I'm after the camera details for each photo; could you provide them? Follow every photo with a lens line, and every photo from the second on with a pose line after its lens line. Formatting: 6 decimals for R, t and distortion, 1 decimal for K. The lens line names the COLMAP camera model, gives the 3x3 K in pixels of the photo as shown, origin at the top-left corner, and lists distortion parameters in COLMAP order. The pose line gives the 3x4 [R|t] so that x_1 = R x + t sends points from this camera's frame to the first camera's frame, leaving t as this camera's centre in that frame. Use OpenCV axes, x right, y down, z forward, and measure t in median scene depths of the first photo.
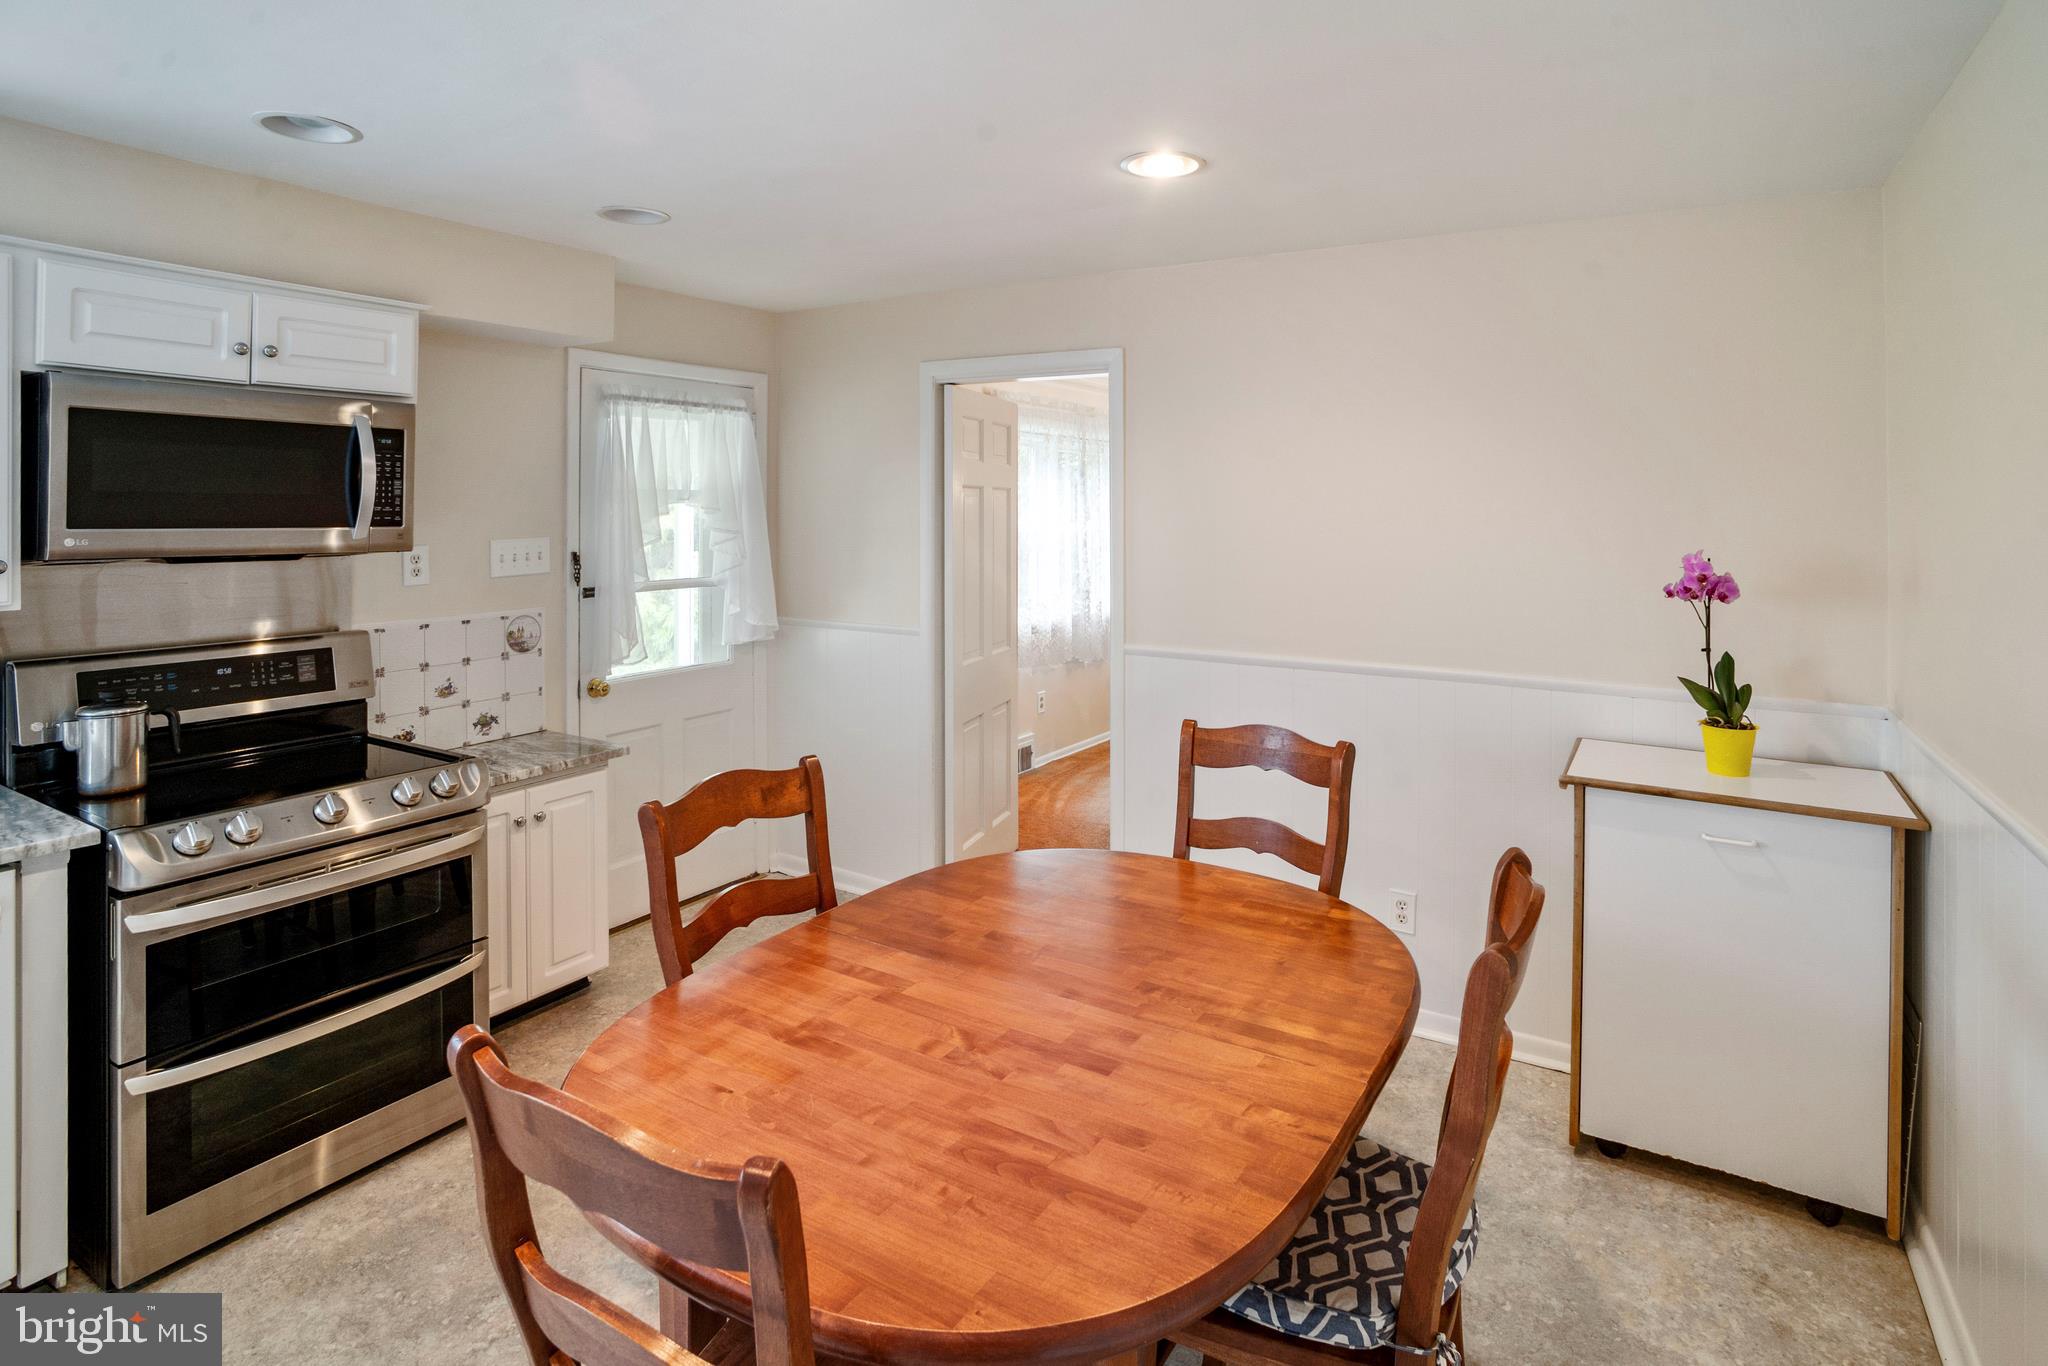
lens RADIAL K [[1032.2, 0, 1024.1], [0, 1032.2, 520.5], [0, 0, 1]] dist [-0.019868, -0.000274]
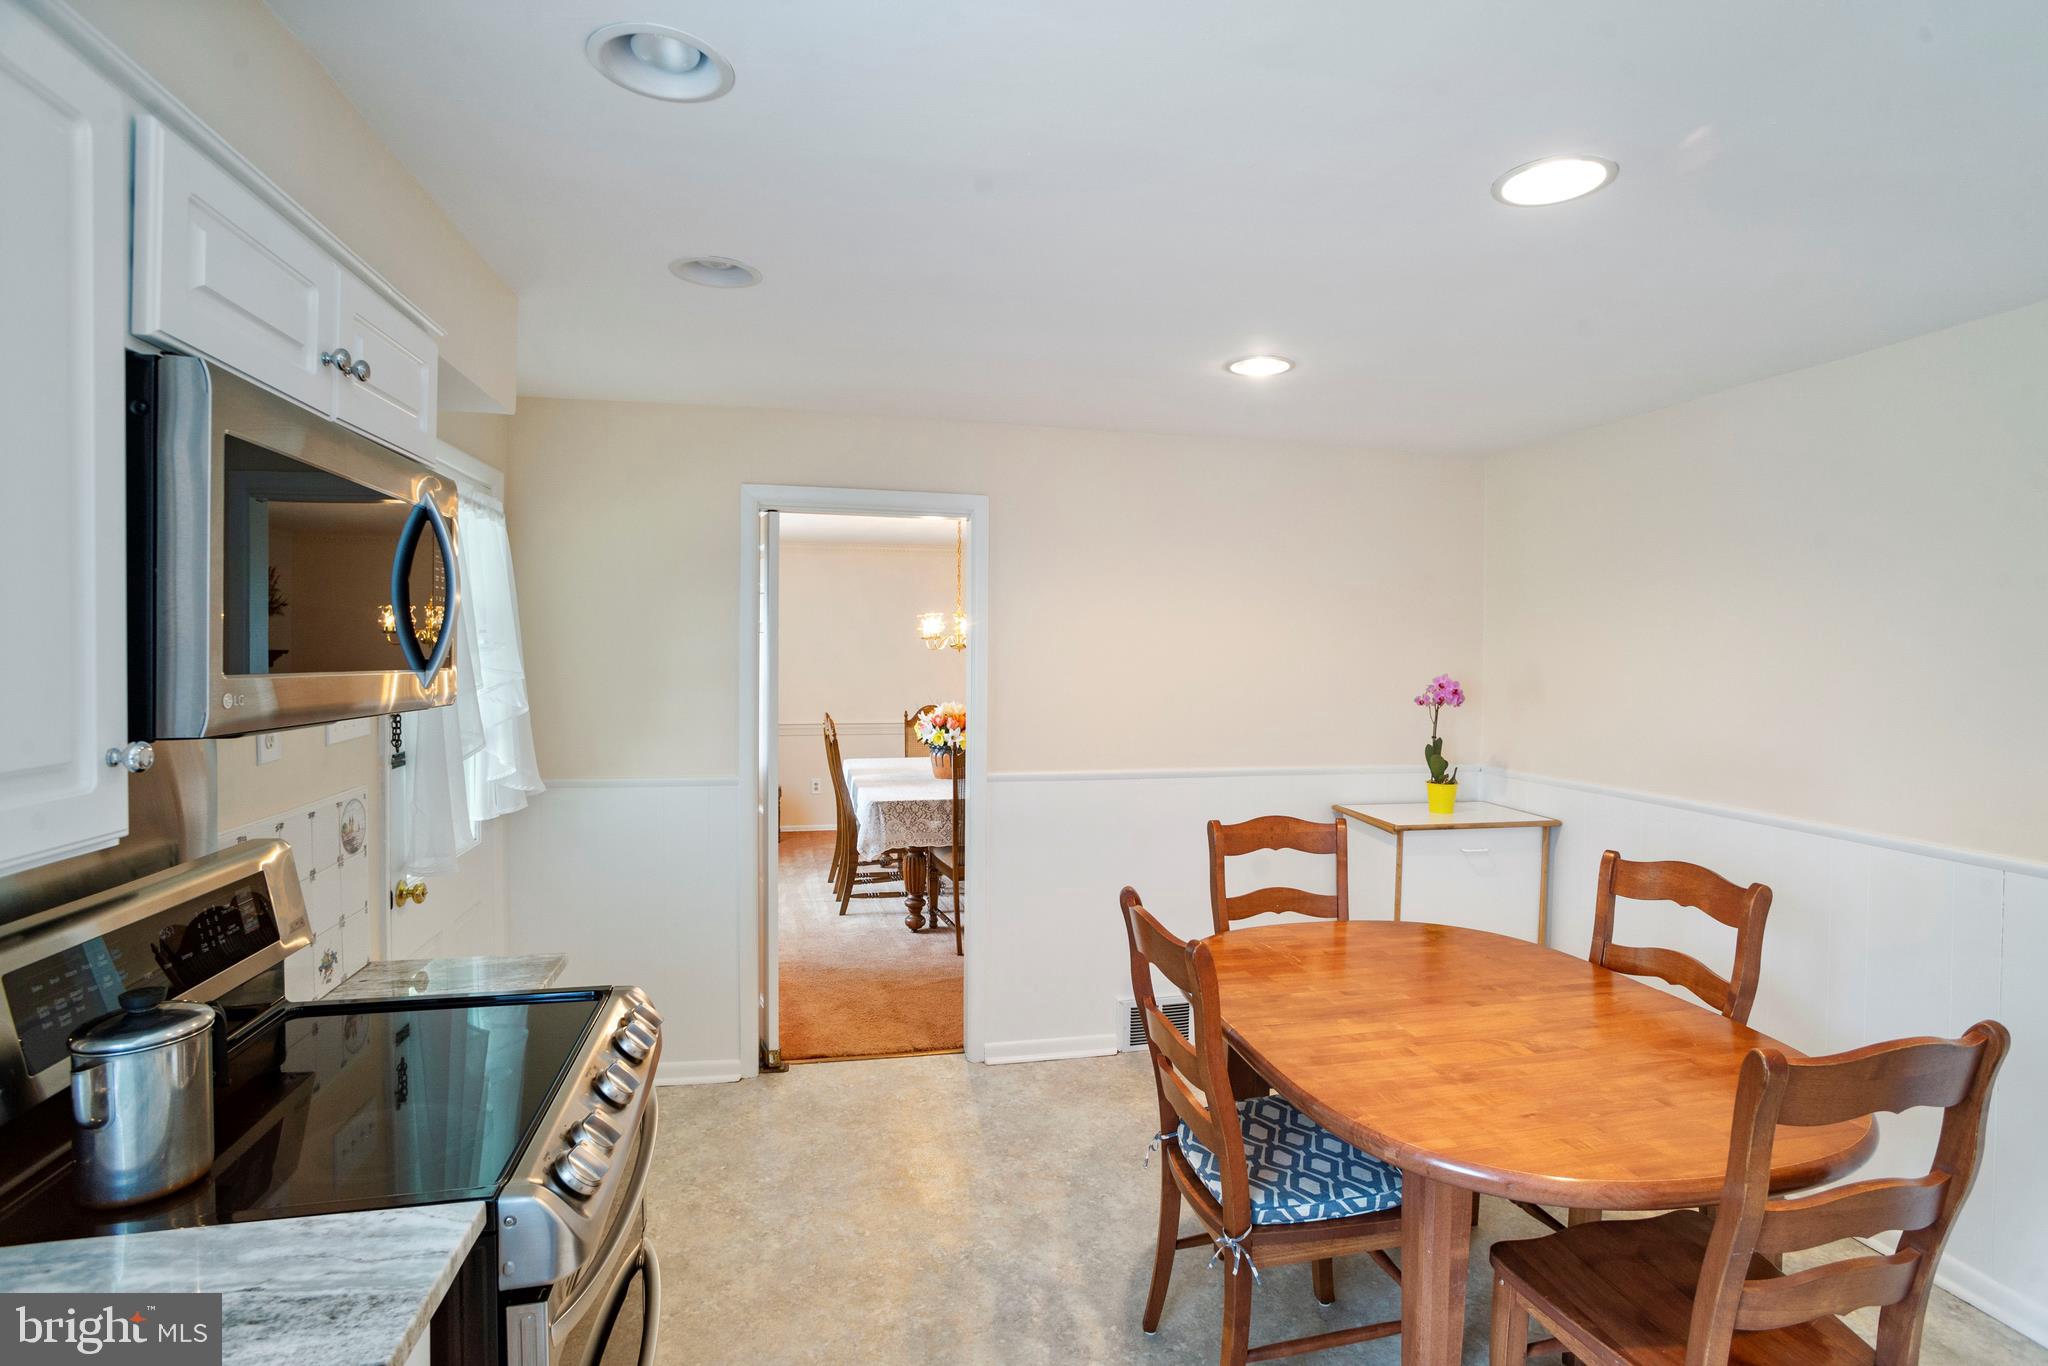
lens RADIAL K [[1003.7, 0, 1024.0], [0, 1003.7, 683.0], [0, 0, 1]] dist [-0.033123, 0.000215]
pose [[0.722079, -0.018585, 0.691561, -0.875069], [0.003093, 0.999716, 0.023638, 0.003080], [-0.691804, -0.014929, 0.721931, 0.321380]]
